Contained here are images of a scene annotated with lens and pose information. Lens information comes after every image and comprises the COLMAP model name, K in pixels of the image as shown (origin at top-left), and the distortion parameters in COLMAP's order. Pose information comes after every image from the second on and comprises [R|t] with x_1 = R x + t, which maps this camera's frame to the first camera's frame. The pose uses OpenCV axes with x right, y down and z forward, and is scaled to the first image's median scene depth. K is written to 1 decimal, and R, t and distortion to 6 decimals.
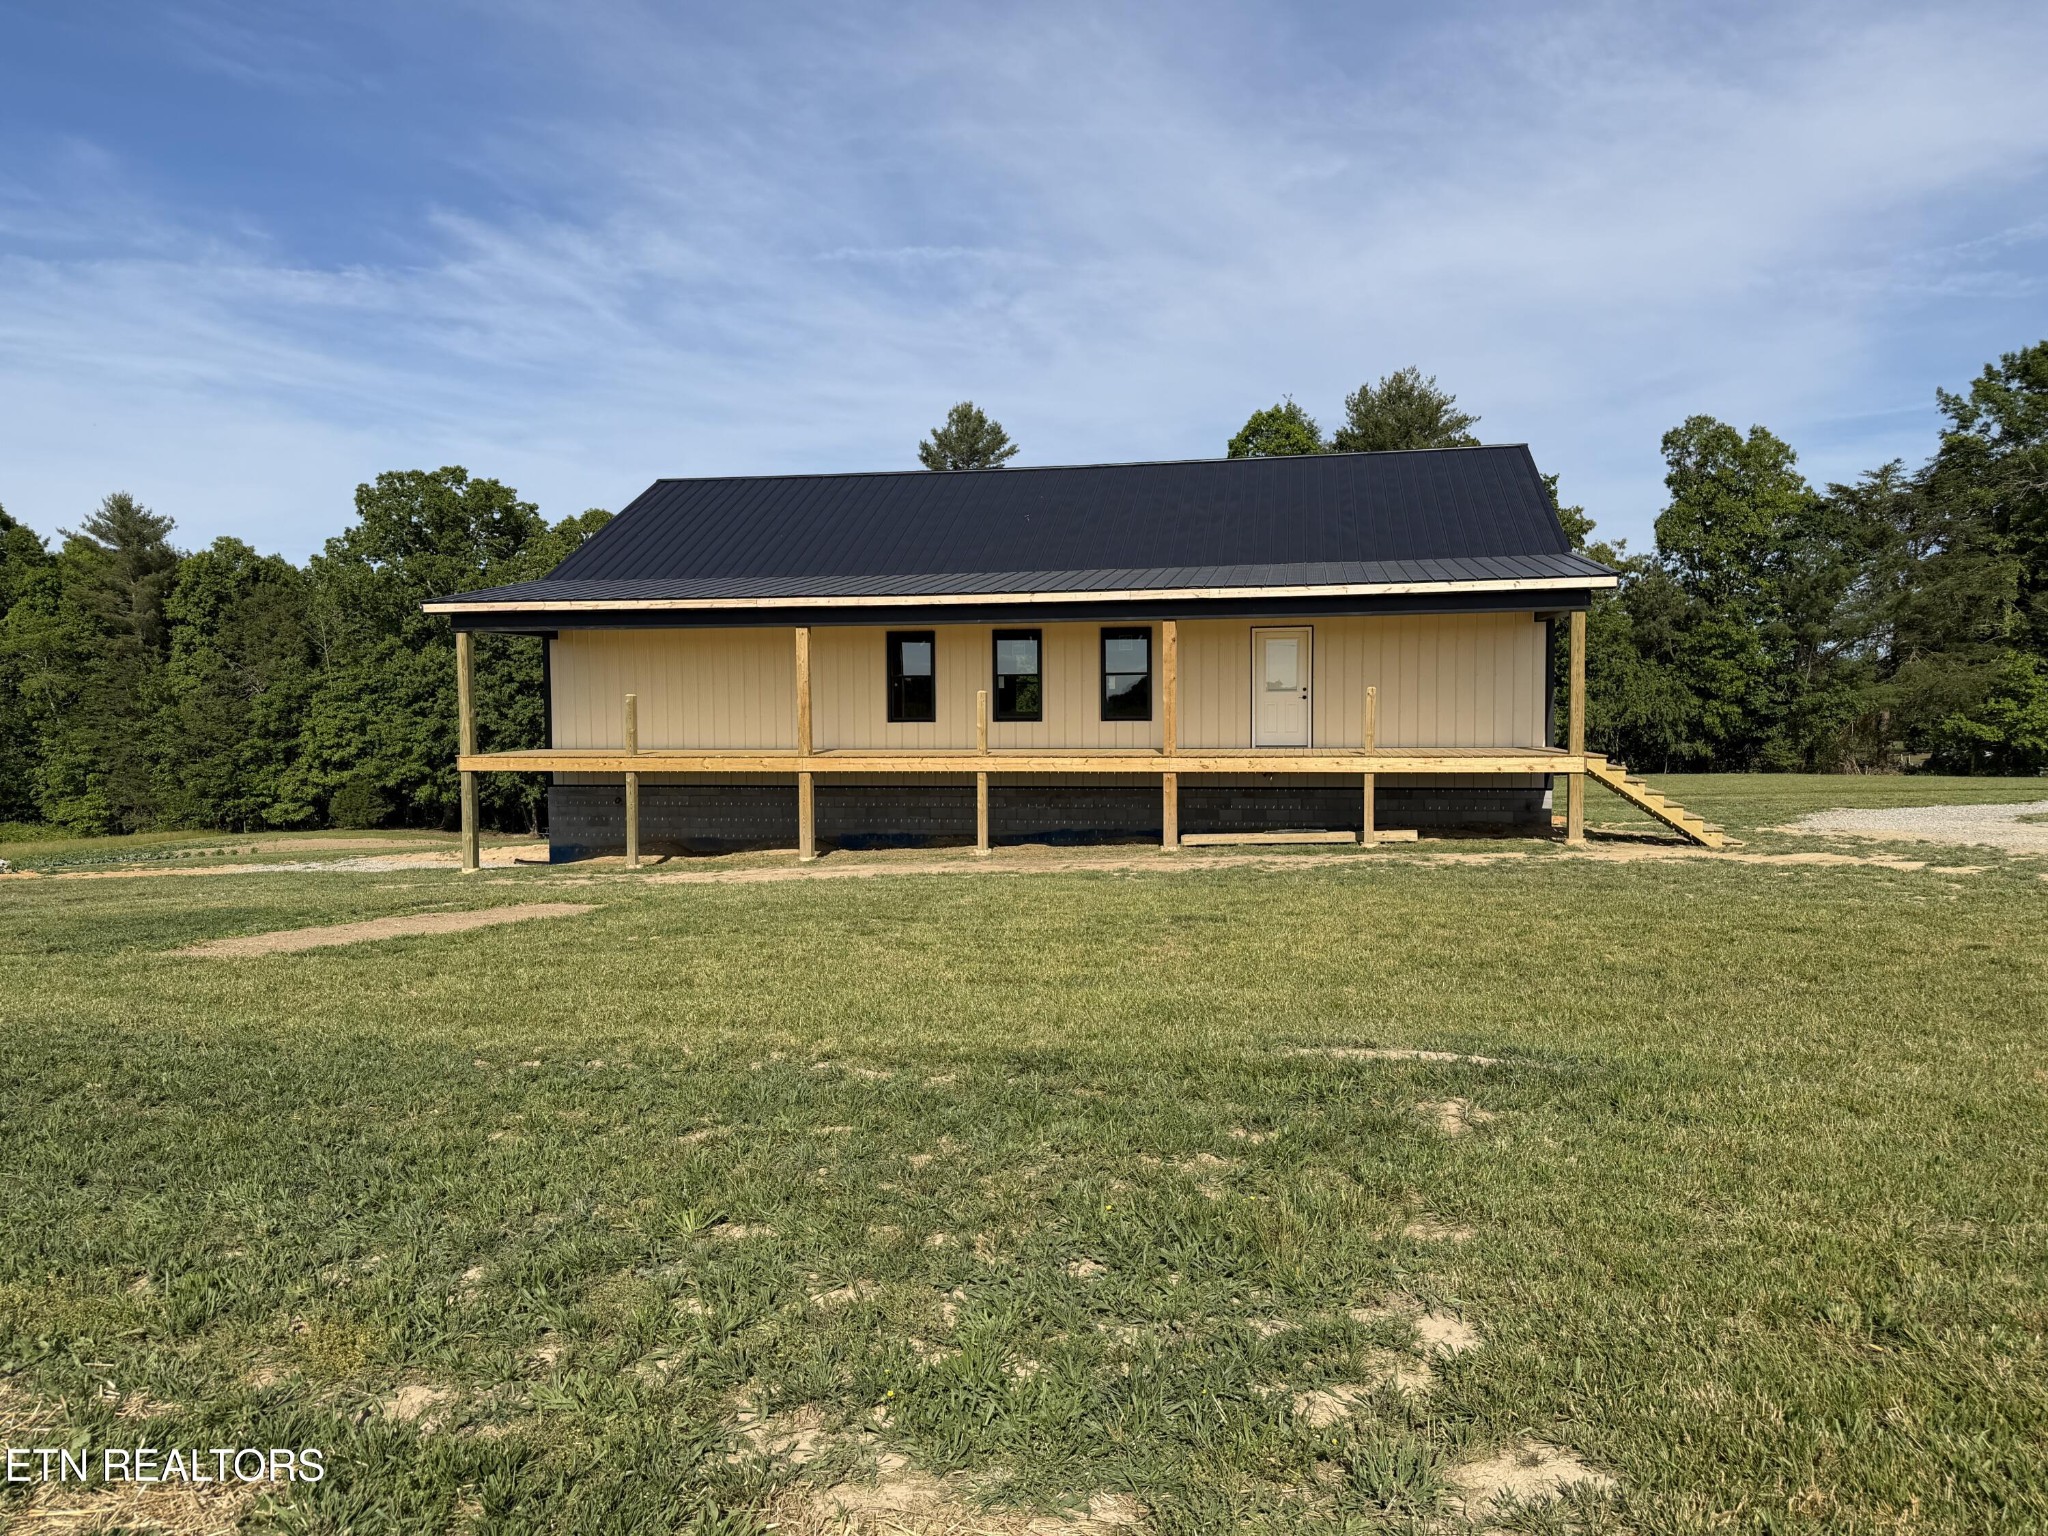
lens RADIAL K [[1488.1, 0, 1006.0], [0, 1488.1, 741.4], [0, 0, 1]] dist [0.012018, -0.028382]
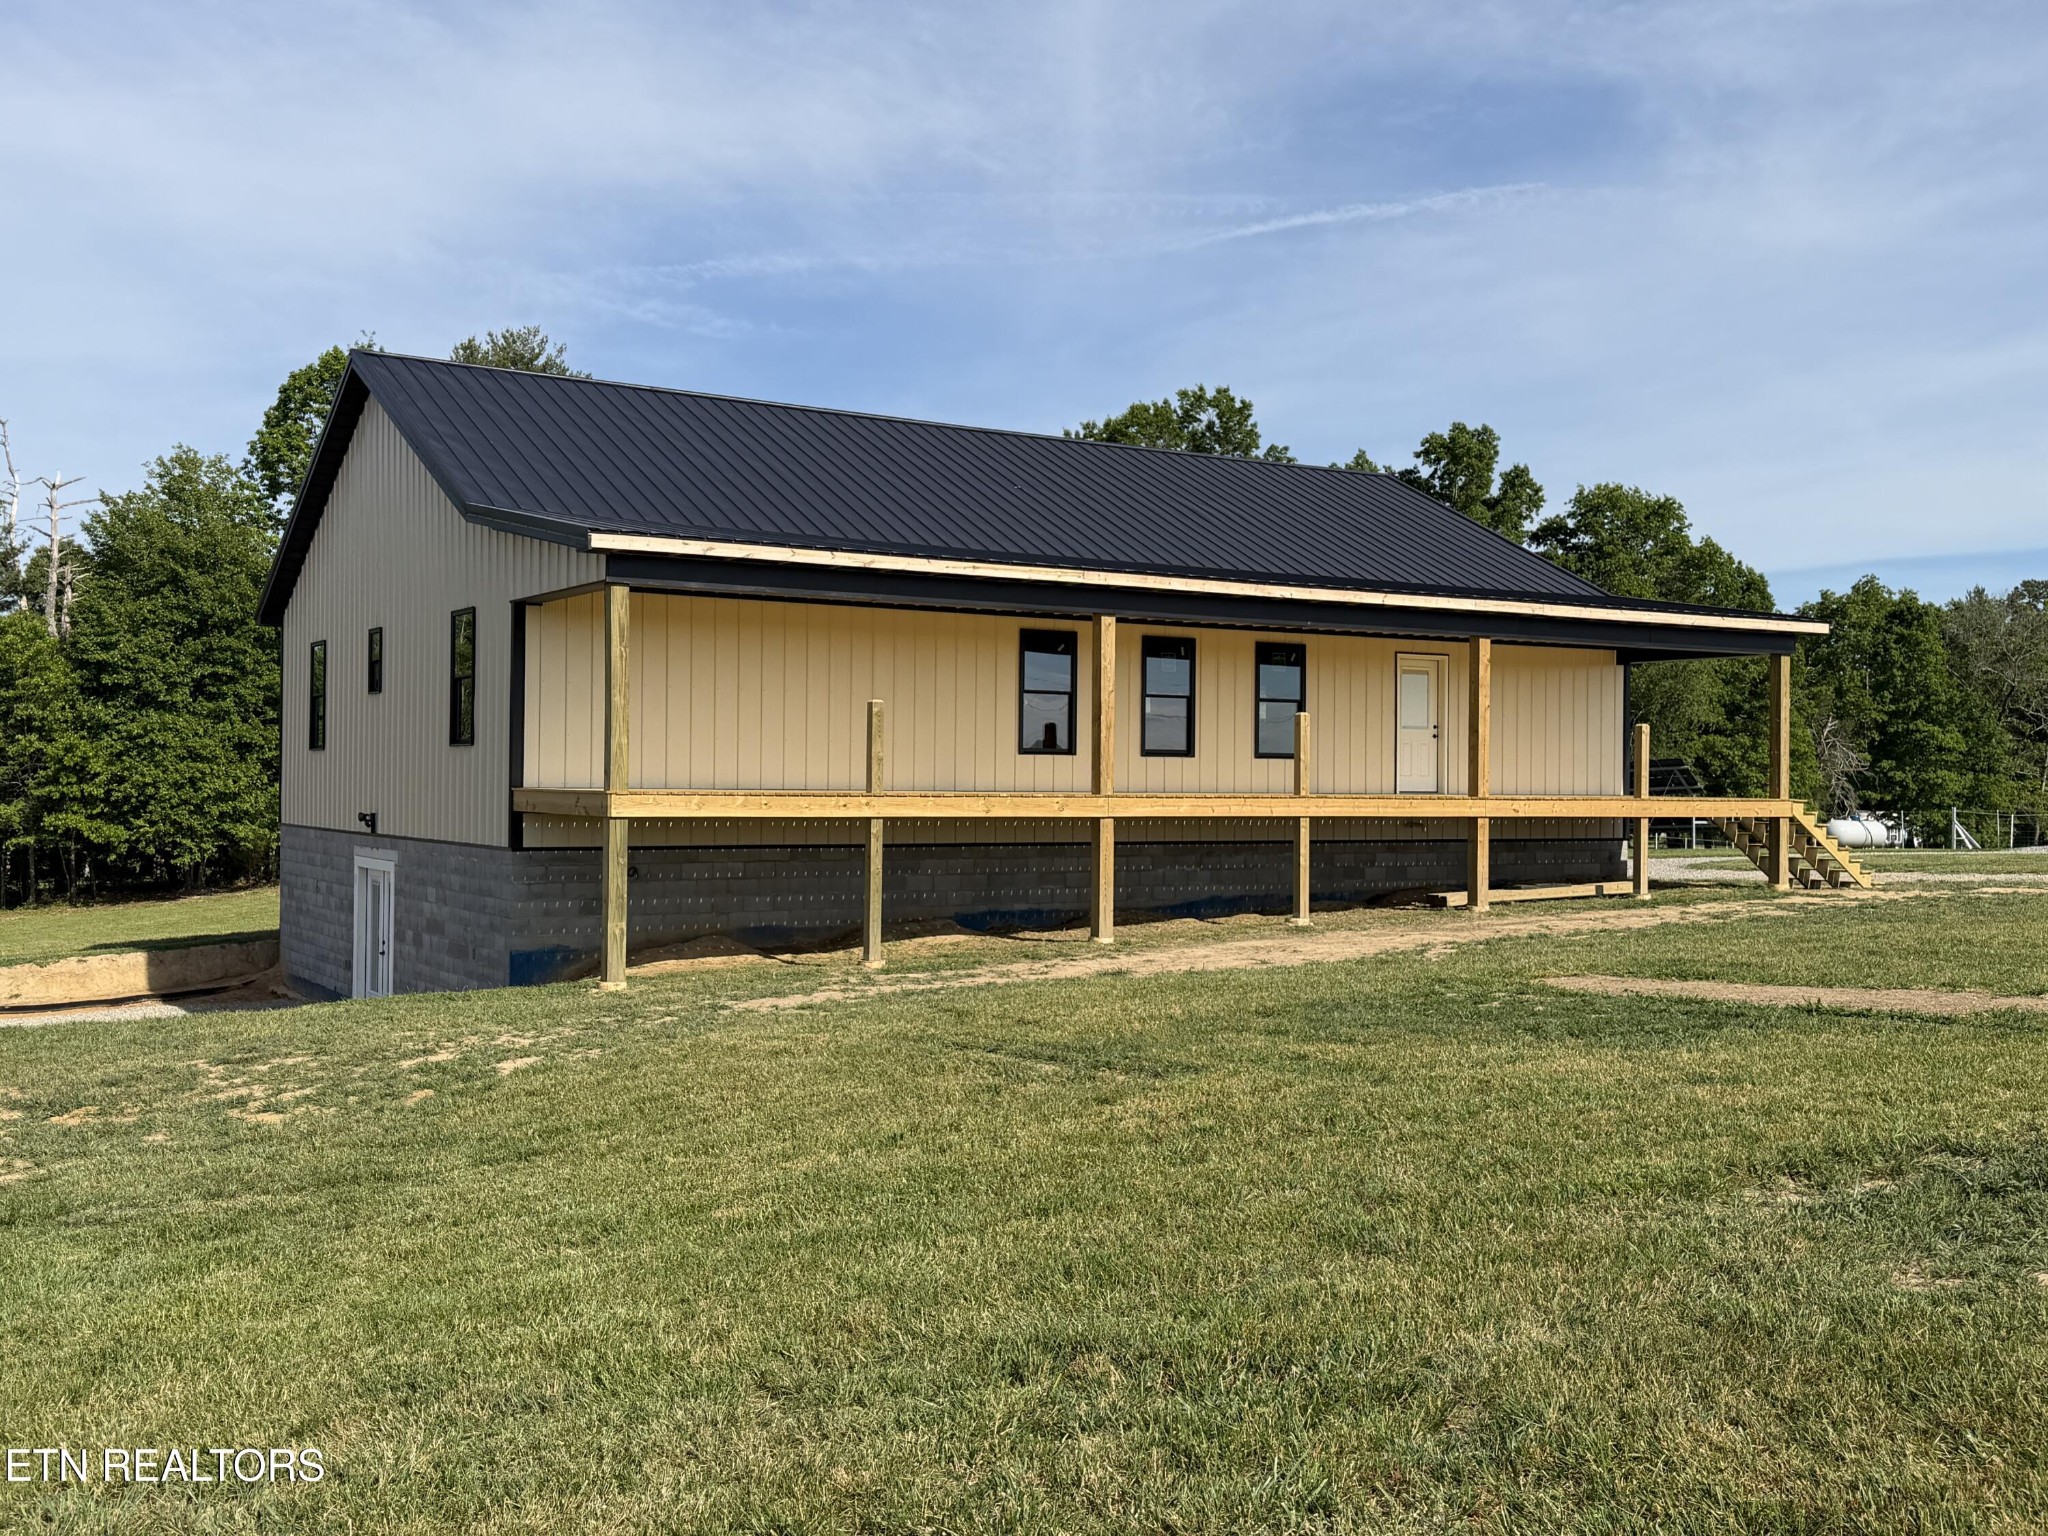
lens RADIAL K [[1986.7, 0, 1006.4], [0, 1986.7, 767.6], [0, 0, 1]] dist [0.076401, 0.000000]
pose [[0.729243, 0.020666, 0.683942, -0.231037], [0.001938, 0.999477, -0.032267, 0.007503], [-0.684252, 0.024856, 0.728822, 0.092803]]
